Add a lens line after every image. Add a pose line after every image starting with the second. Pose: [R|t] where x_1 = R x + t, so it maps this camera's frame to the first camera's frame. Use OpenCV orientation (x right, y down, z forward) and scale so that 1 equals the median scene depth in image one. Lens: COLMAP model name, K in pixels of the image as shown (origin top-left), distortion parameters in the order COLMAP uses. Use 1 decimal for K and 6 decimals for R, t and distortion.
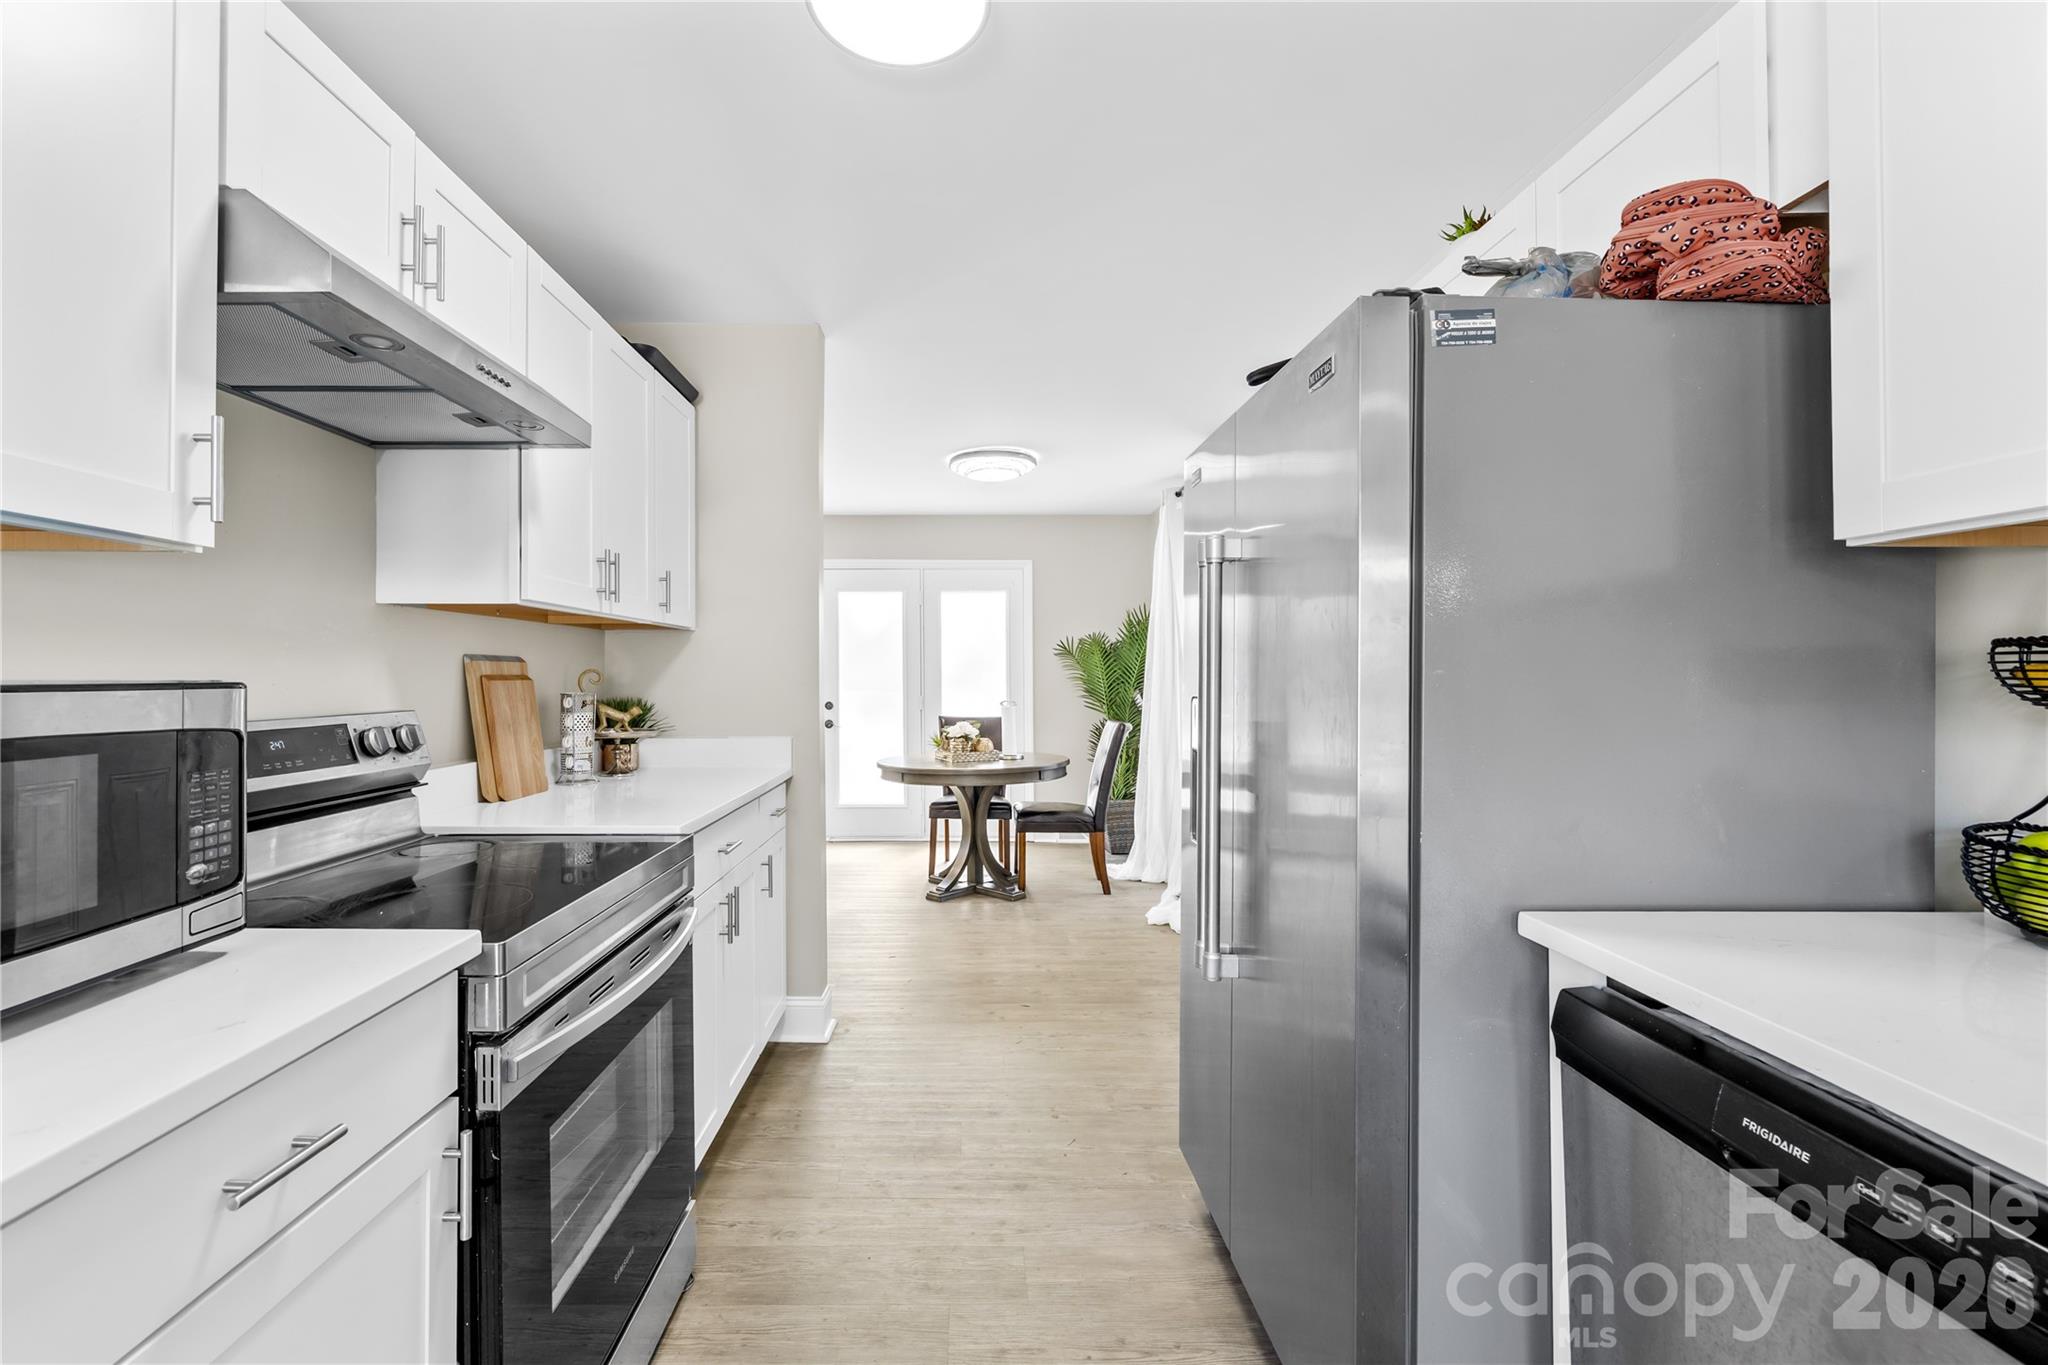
lens RADIAL K [[873.4, 0, 971.2], [0, 873.4, 680.5], [0, 0, 1]] dist [-0.001253, 0.000047]
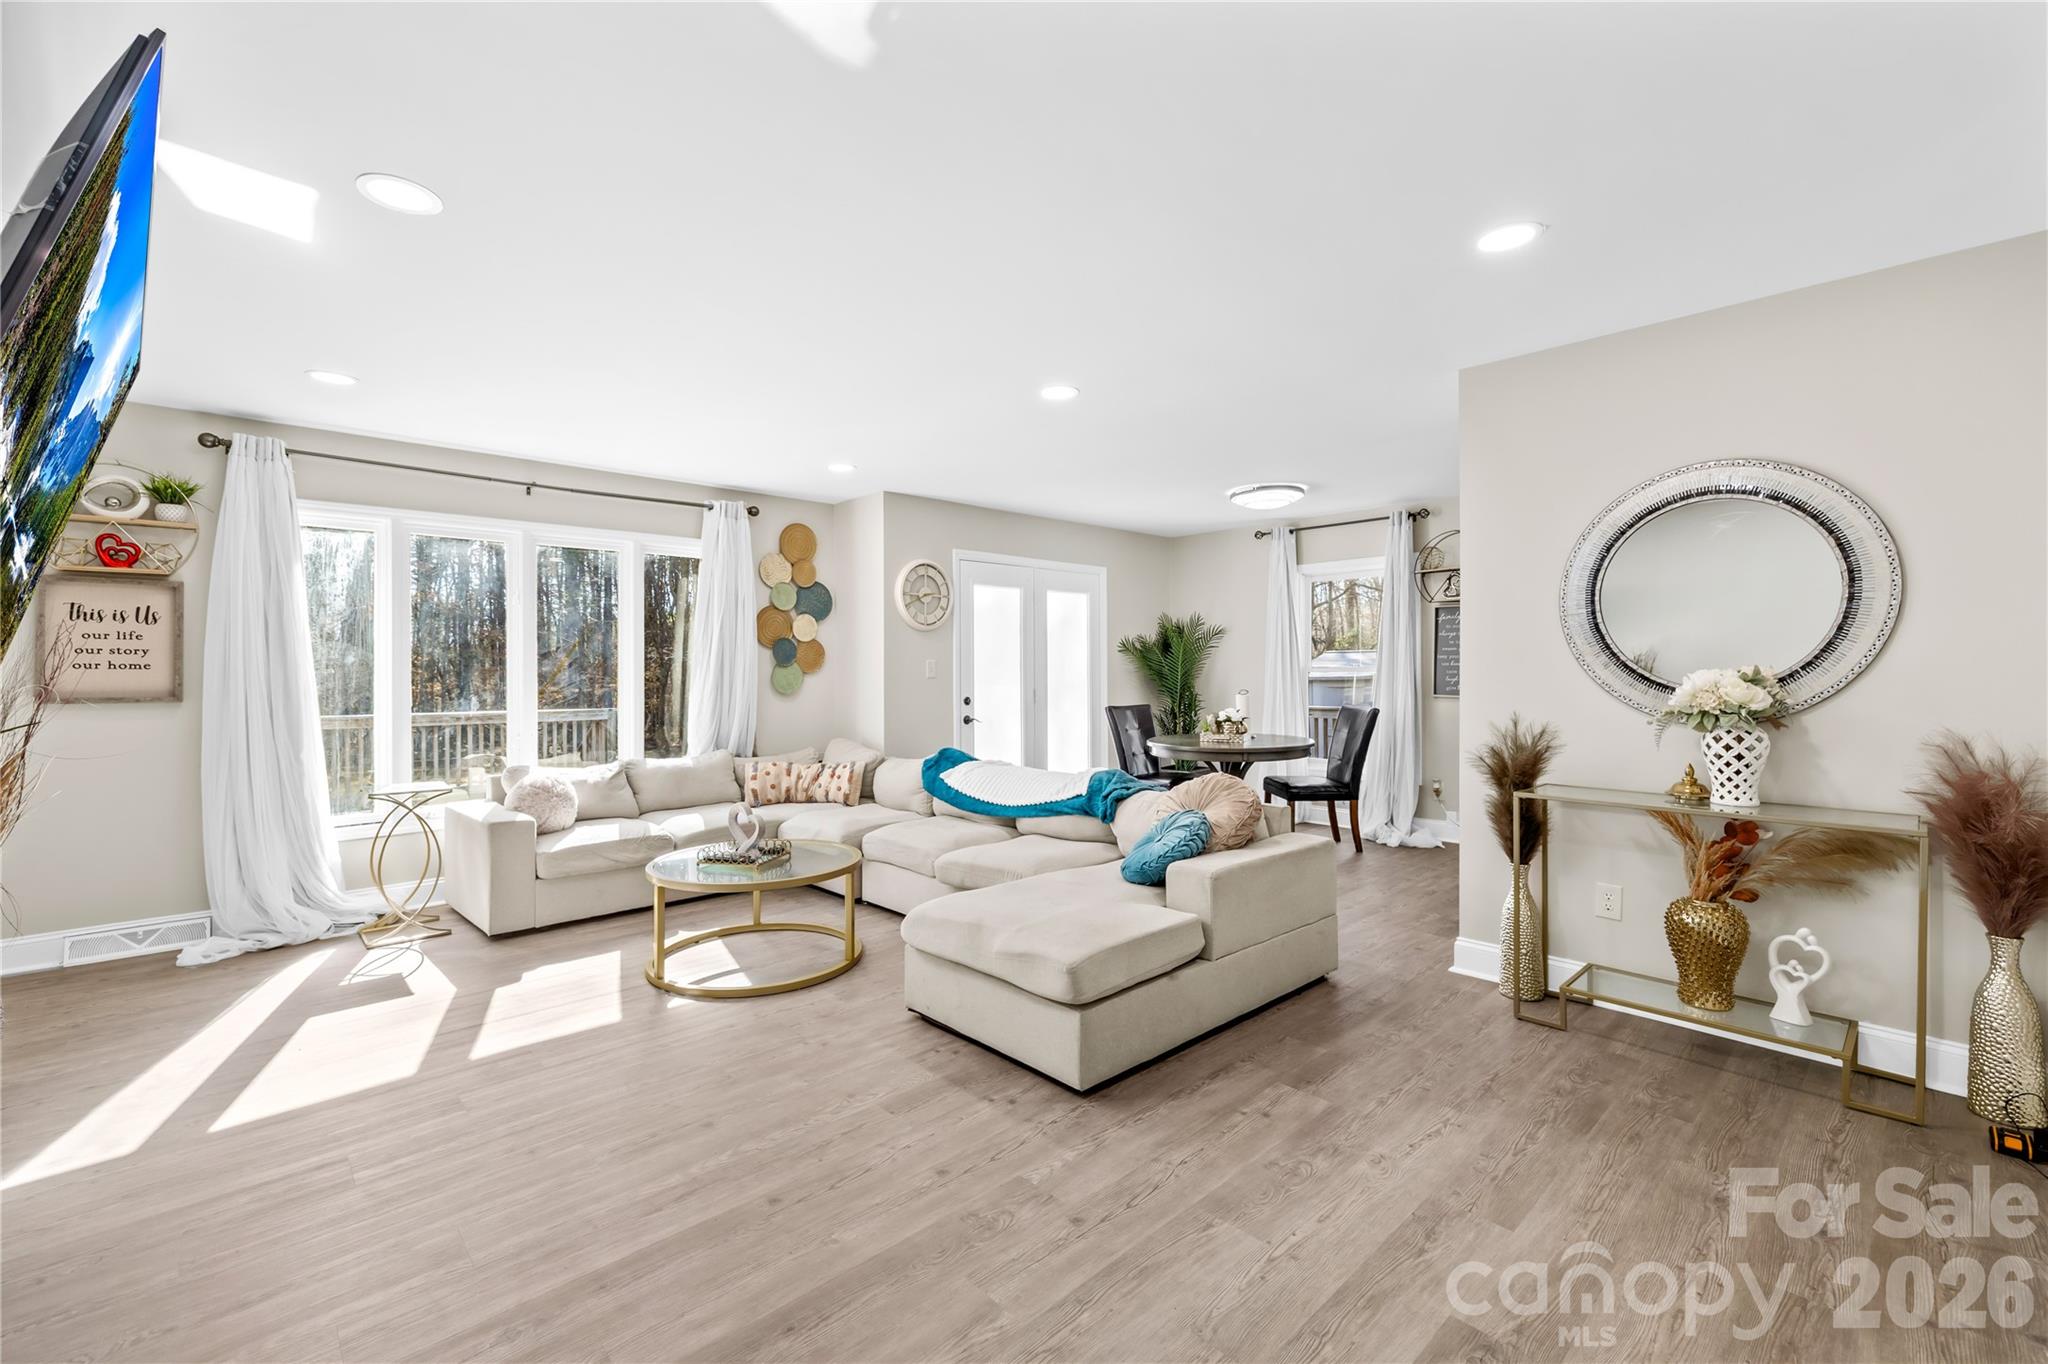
lens RADIAL K [[864.5, 0, 1006.6], [0, 864.5, 674.4], [0, 0, 1]] dist [-0.000537, 0.000075]
pose [[0.742035, -0.007552, 0.670319, -1.580307], [0.008716, 0.999961, 0.001617, -0.004139], [-0.670305, 0.004643, 0.742072, 0.513956]]
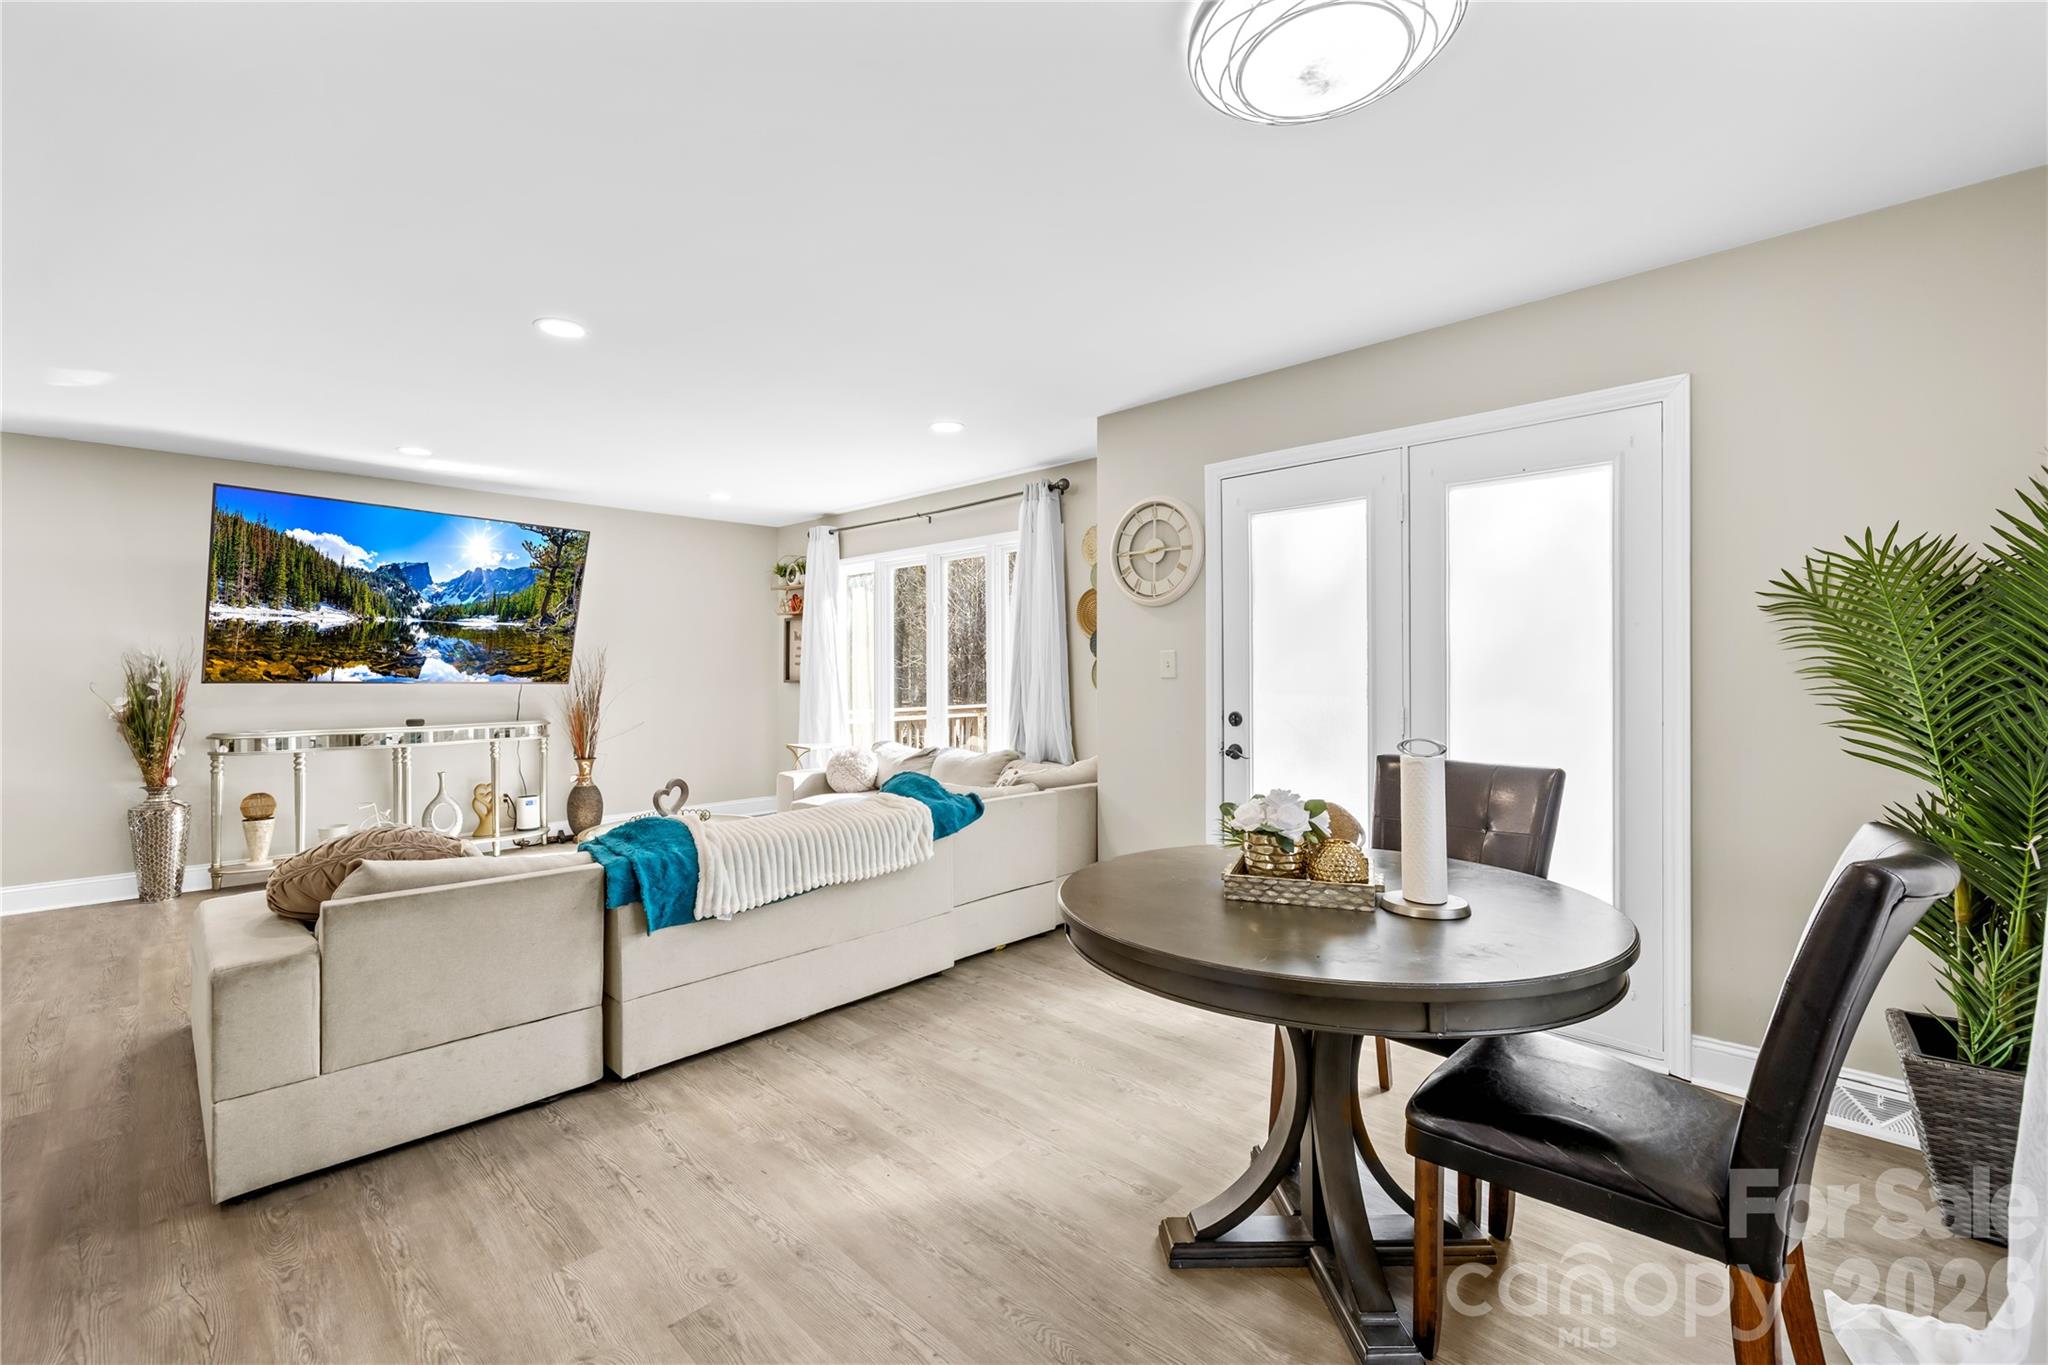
lens RADIAL K [[871.6, 0, 991.9], [0, 871.6, 644.8], [0, 0, 1]] dist [-0.000364, -0.000712]
pose [[0.692160, -0.022206, -0.721403, 0.274381], [0.003043, 0.999607, -0.027851, -0.007718], [0.721738, 0.017082, 0.691956, 1.002576]]
